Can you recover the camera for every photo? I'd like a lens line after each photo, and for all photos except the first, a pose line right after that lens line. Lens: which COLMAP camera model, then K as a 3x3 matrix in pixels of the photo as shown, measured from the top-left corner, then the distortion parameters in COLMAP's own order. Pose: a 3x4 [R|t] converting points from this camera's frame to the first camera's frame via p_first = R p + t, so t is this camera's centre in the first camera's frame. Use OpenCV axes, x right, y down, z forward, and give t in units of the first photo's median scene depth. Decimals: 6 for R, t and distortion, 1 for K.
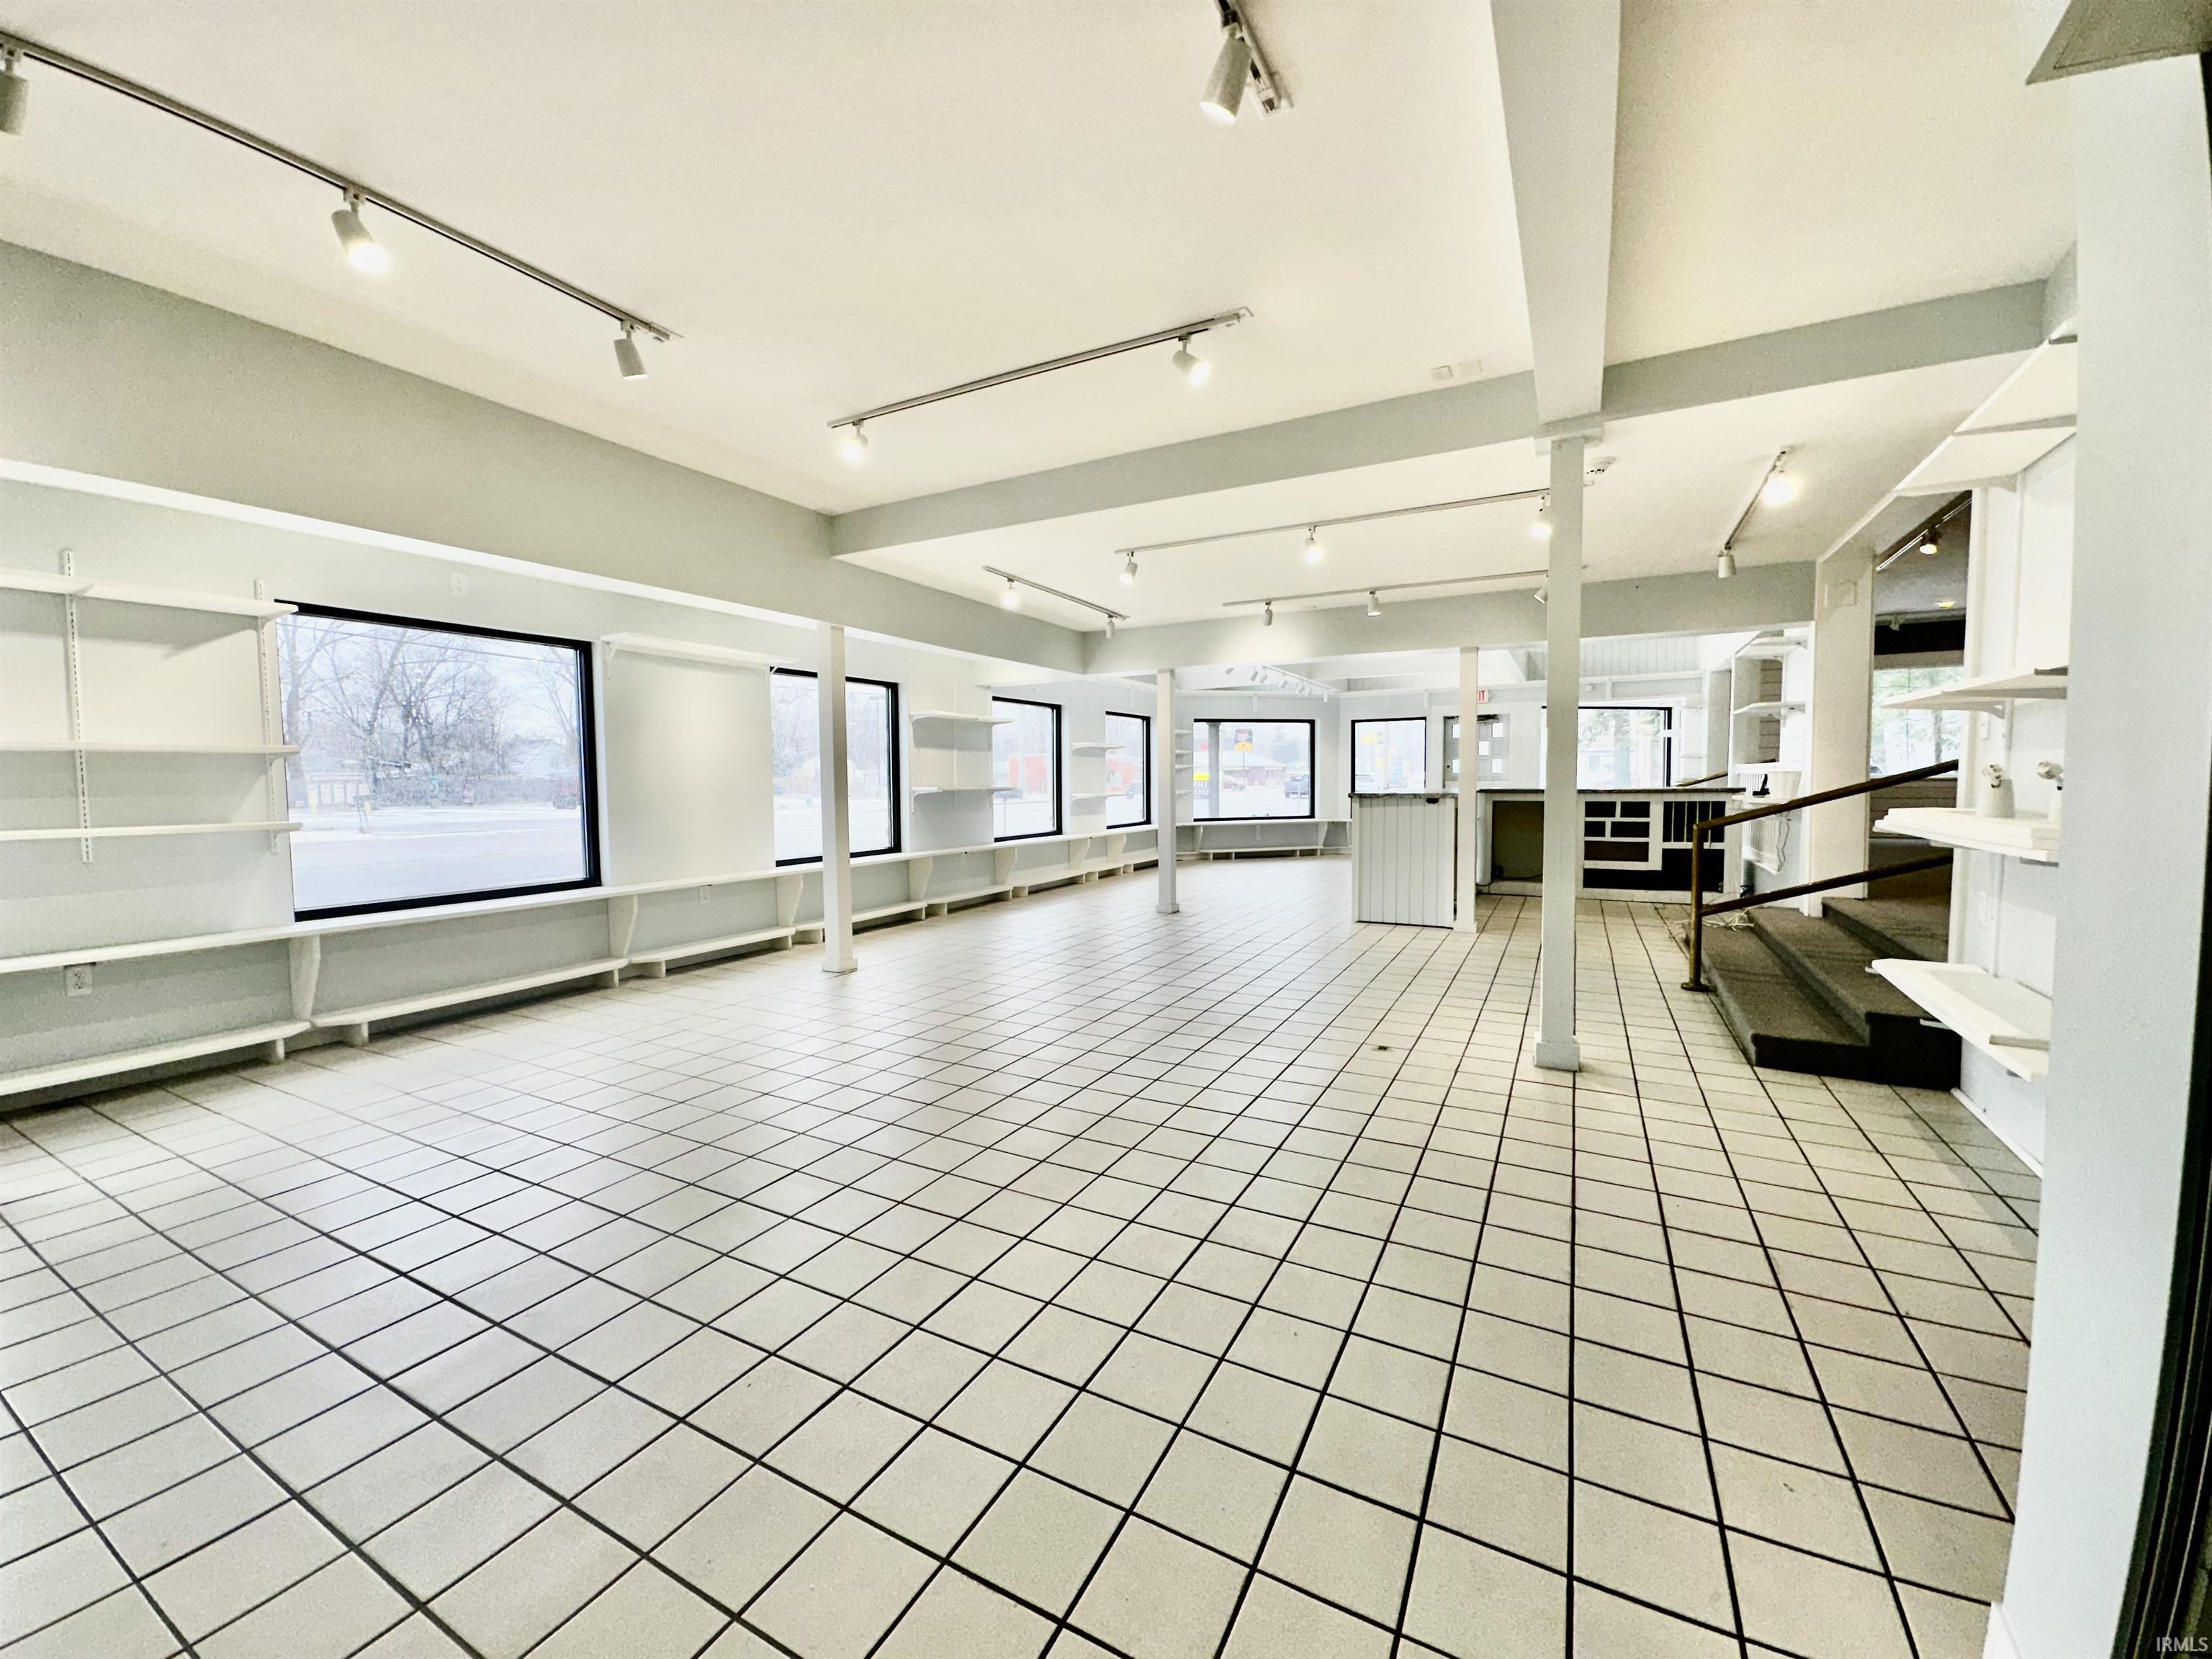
lens RADIAL K [[881.9, 0, 1106.6], [0, 881.9, 831.6], [0, 0, 1]] dist [0.002543, 0.000197]
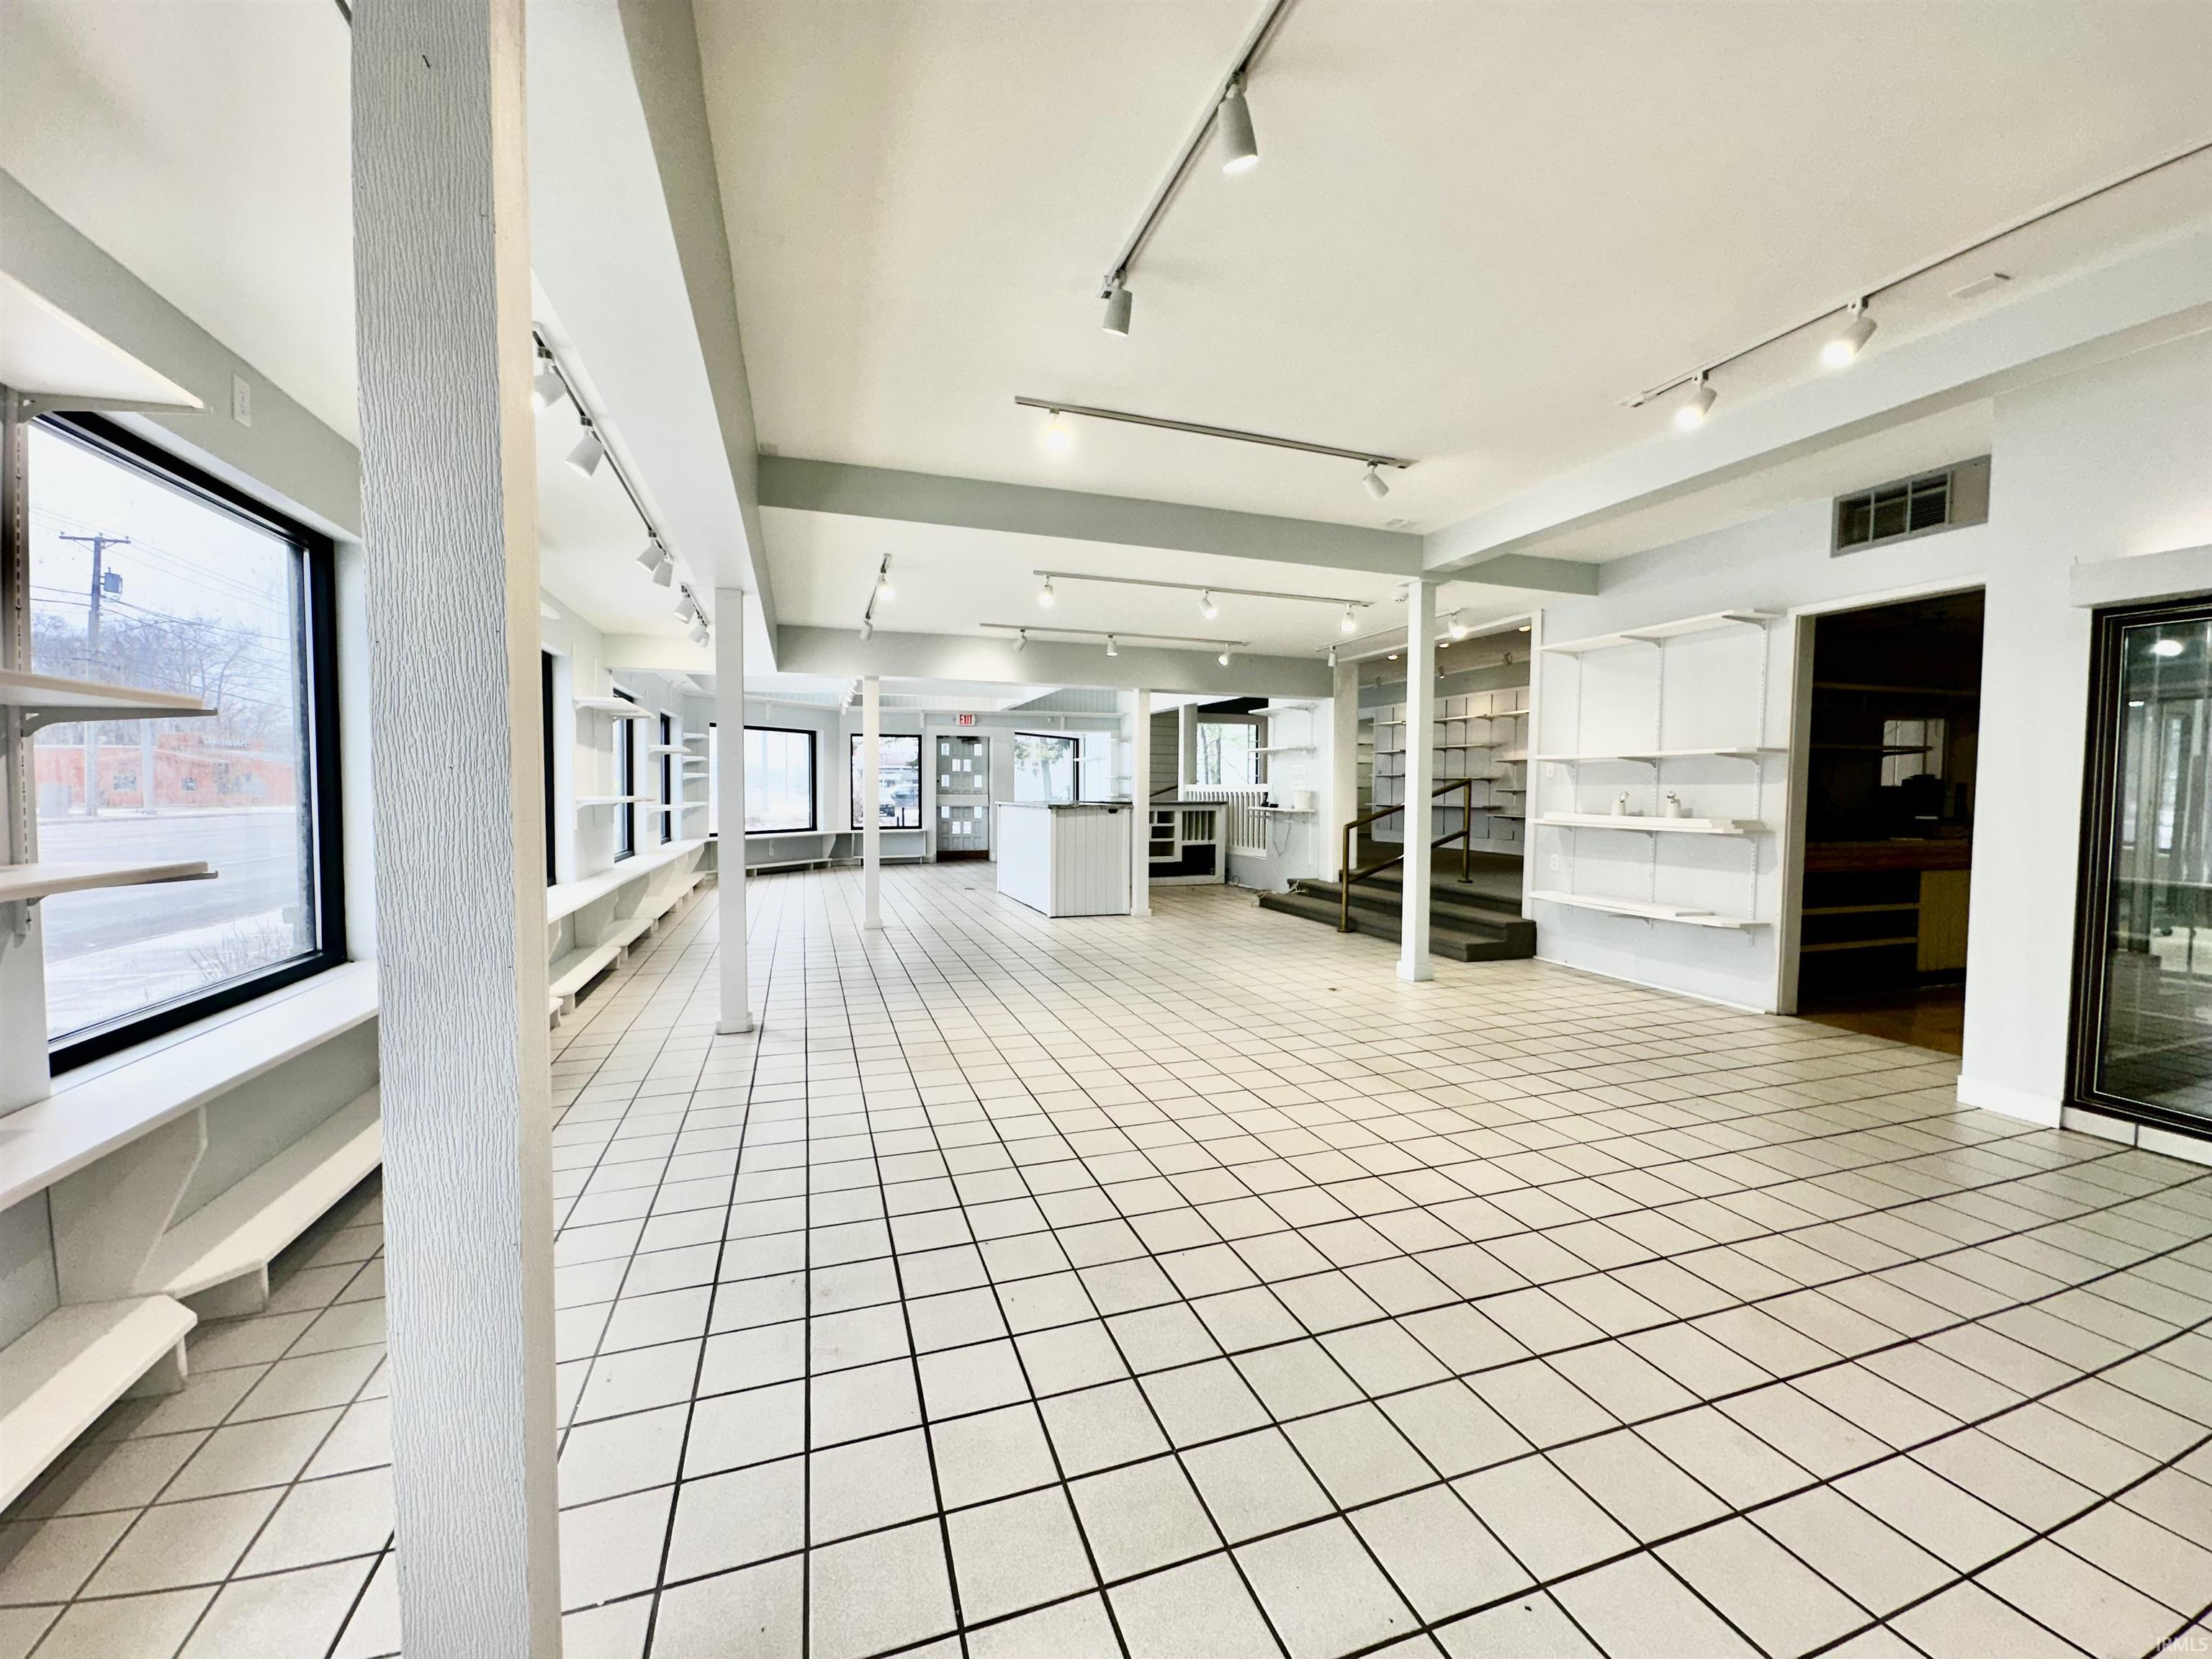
lens RADIAL K [[881.9, 0, 1115.5], [0, 881.9, 827.5], [0, 0, 1]] dist [0.002543, 0.000197]
pose [[0.669374, -0.018273, 0.742700, -0.456182], [0.032598, 0.999457, -0.004789, -0.005170], [-0.742210, 0.027416, 0.669607, 0.158240]]
